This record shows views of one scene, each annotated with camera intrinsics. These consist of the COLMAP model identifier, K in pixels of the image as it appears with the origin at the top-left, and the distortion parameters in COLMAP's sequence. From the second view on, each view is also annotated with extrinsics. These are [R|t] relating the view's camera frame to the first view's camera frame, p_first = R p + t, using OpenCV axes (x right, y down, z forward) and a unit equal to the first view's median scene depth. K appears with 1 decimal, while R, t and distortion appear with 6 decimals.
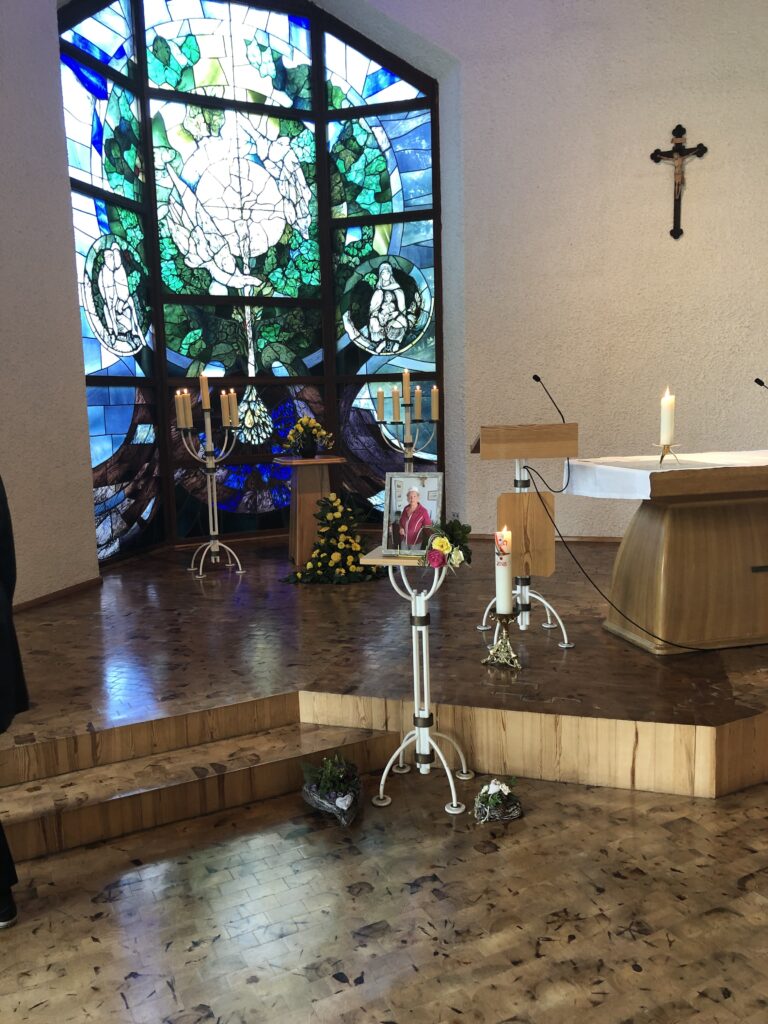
lens RADIAL K [[833.1, 0, 384.0], [0, 833.1, 512.0], [0, 0, 1]] dist [-0.008735, 0.002319]
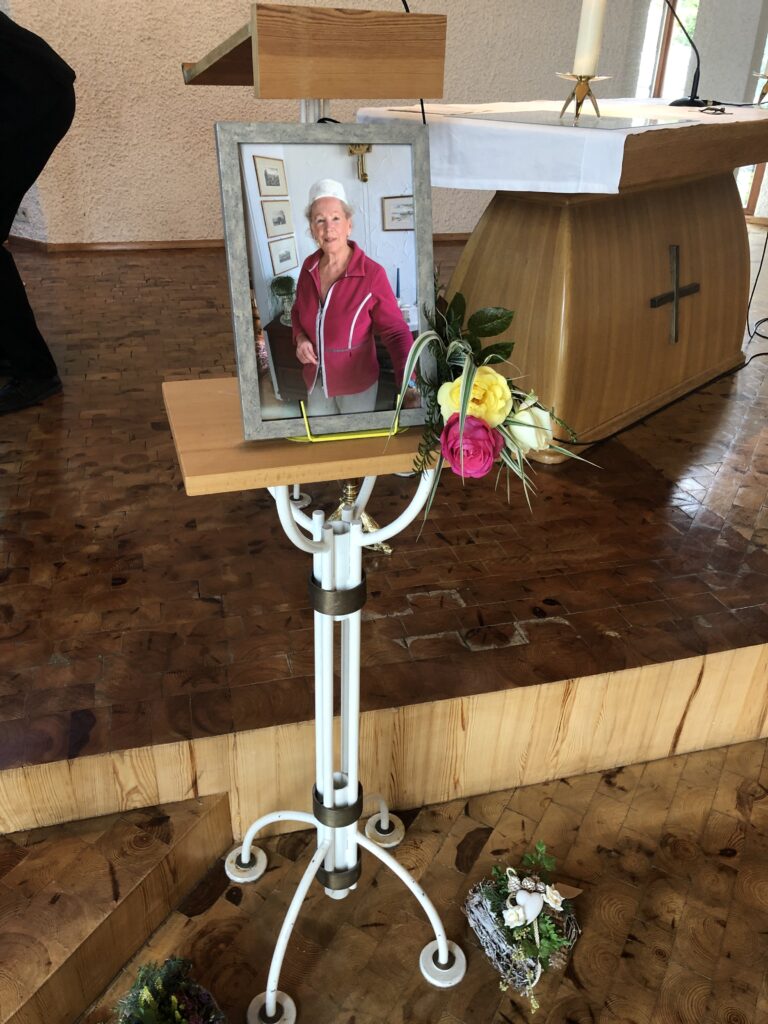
lens RADIAL K [[833.1, 0, 384.0], [0, 833.1, 512.0], [0, 0, 1]] dist [-0.008735, 0.002319]
pose [[0.837451, -0.220548, 0.500034, -0.107226], [0.023028, 0.928383, 0.370911, -0.029885], [-0.546027, -0.299105, 0.782554, 0.736128]]
